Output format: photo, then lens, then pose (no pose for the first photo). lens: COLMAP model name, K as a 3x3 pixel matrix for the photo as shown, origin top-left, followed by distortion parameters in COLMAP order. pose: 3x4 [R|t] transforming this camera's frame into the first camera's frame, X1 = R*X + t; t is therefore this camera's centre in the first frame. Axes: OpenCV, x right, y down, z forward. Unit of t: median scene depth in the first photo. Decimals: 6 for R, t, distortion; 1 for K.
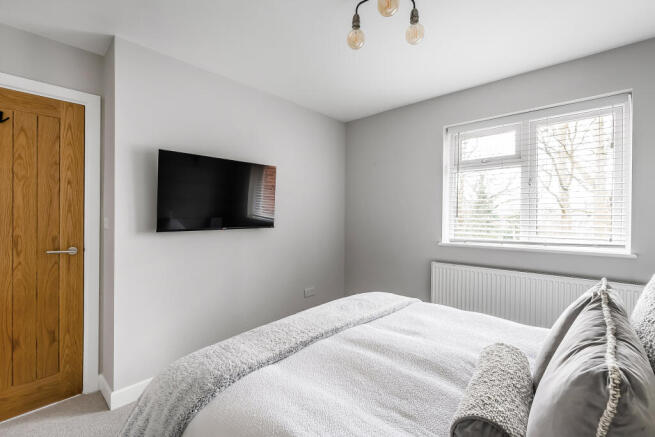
lens RADIAL K [[298.1, 0, 327.5], [0, 298.1, 218.5], [0, 0, 1]] dist [0.000121, -0.000134]
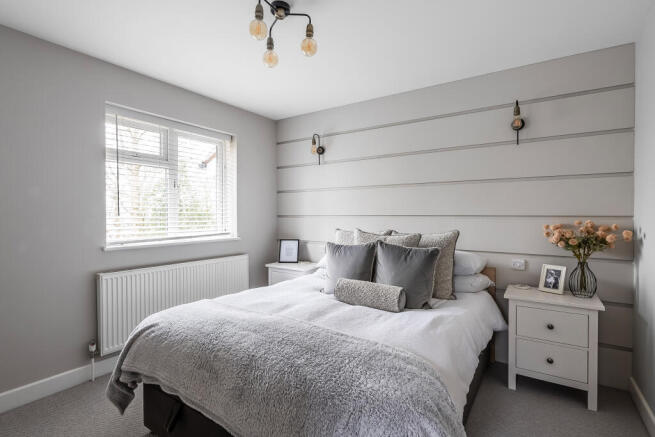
lens RADIAL K [[350.0, 0, 327.5], [0, 350.0, 218.5], [0, 0, 1]] dist [0.001533, 0.000185]
pose [[-0.179627, -0.009524, 0.983689, -0.713940], [0.013289, 0.999838, 0.012107, 0.000286], [-0.983645, 0.015247, -0.179472, 0.656036]]
